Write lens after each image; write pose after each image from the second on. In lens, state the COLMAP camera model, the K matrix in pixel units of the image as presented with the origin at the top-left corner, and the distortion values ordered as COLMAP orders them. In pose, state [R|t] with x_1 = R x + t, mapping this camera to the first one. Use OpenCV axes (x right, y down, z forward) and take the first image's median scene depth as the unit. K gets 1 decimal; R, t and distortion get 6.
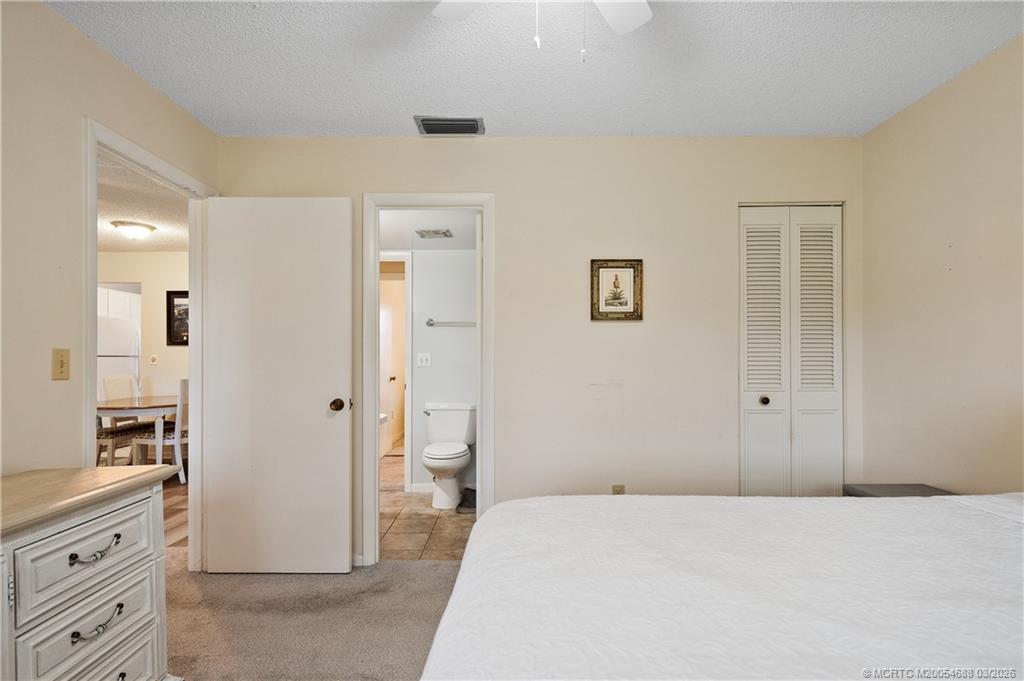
lens RADIAL K [[524.7, 0, 507.8], [0, 524.7, 355.1], [0, 0, 1]] dist [0.022430, 0.000440]
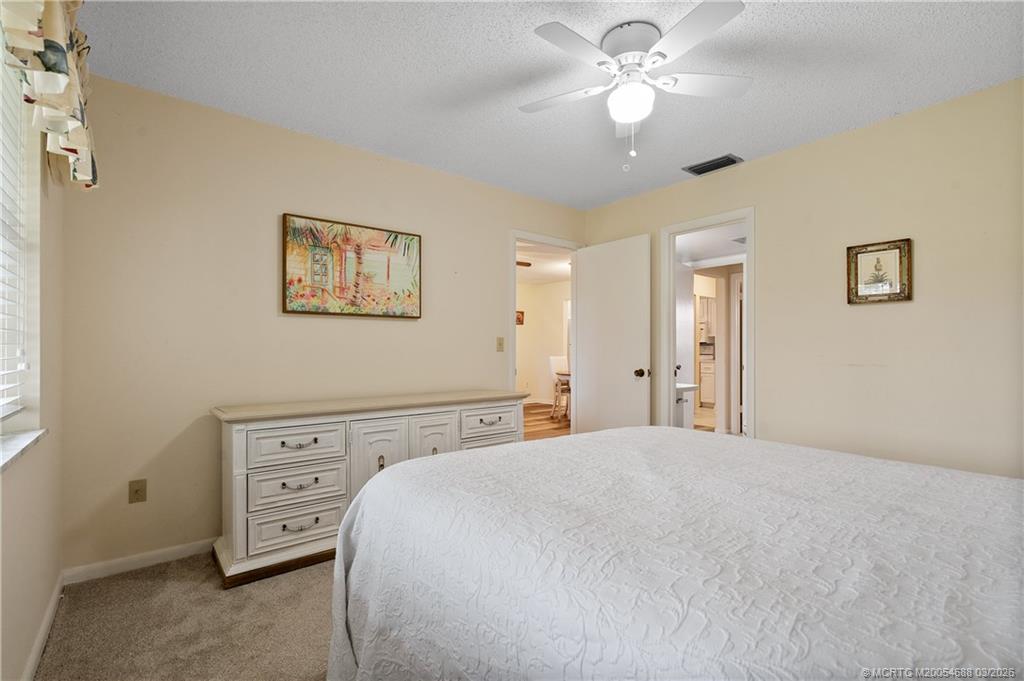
lens RADIAL K [[469.7, 0, 510.1], [0, 469.7, 344.5], [0, 0, 1]] dist [-0.003856, 0.000107]
pose [[0.618875, -0.003464, -0.785482, 0.478782], [0.002640, 0.999994, -0.002330, 0.014862], [0.785485, -0.000632, 0.618881, -0.119994]]
